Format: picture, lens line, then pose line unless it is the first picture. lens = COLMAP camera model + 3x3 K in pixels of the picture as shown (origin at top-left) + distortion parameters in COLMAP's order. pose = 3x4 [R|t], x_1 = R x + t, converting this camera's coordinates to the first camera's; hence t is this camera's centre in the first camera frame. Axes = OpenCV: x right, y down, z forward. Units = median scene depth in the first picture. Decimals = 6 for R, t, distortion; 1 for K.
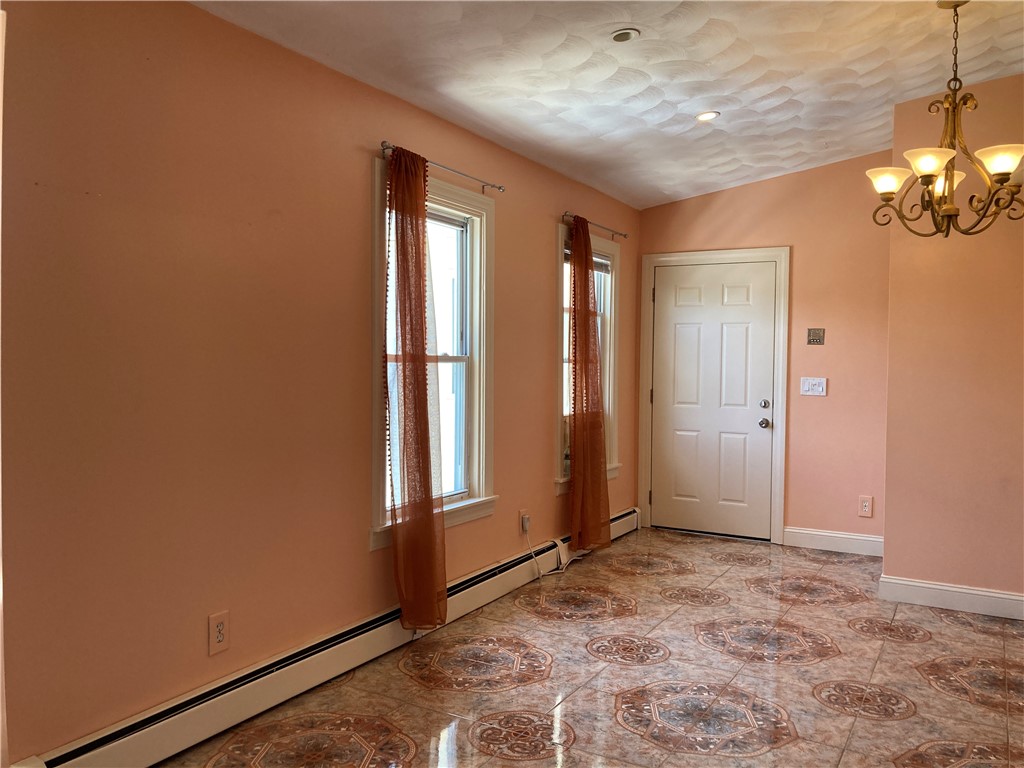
lens RADIAL K [[850.5, 0, 512.0], [0, 850.5, 373.7], [0, 0, 1]] dist [0.021035, -0.038428]
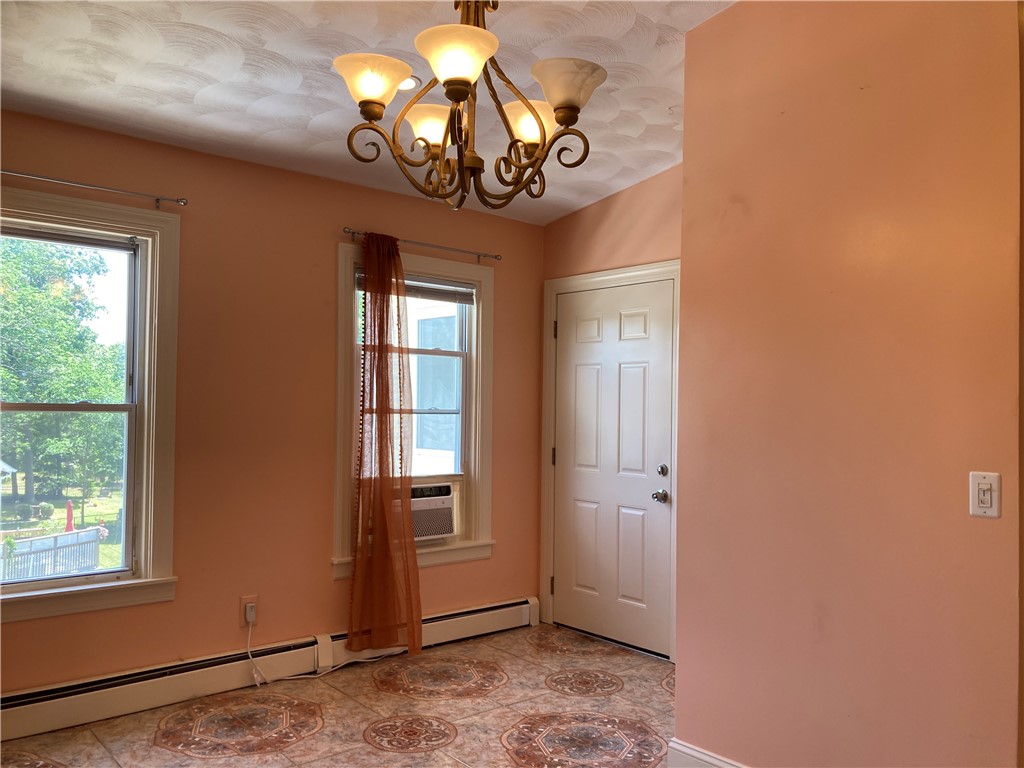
lens RADIAL K [[850.5, 0, 523.5], [0, 850.5, 386.2], [0, 0, 1]] dist [0.021035, -0.038428]
pose [[0.940587, -0.006992, -0.339481, 0.488175], [-0.008876, 0.998940, -0.045167, -0.003633], [0.339437, 0.045497, 0.939528, 0.291486]]
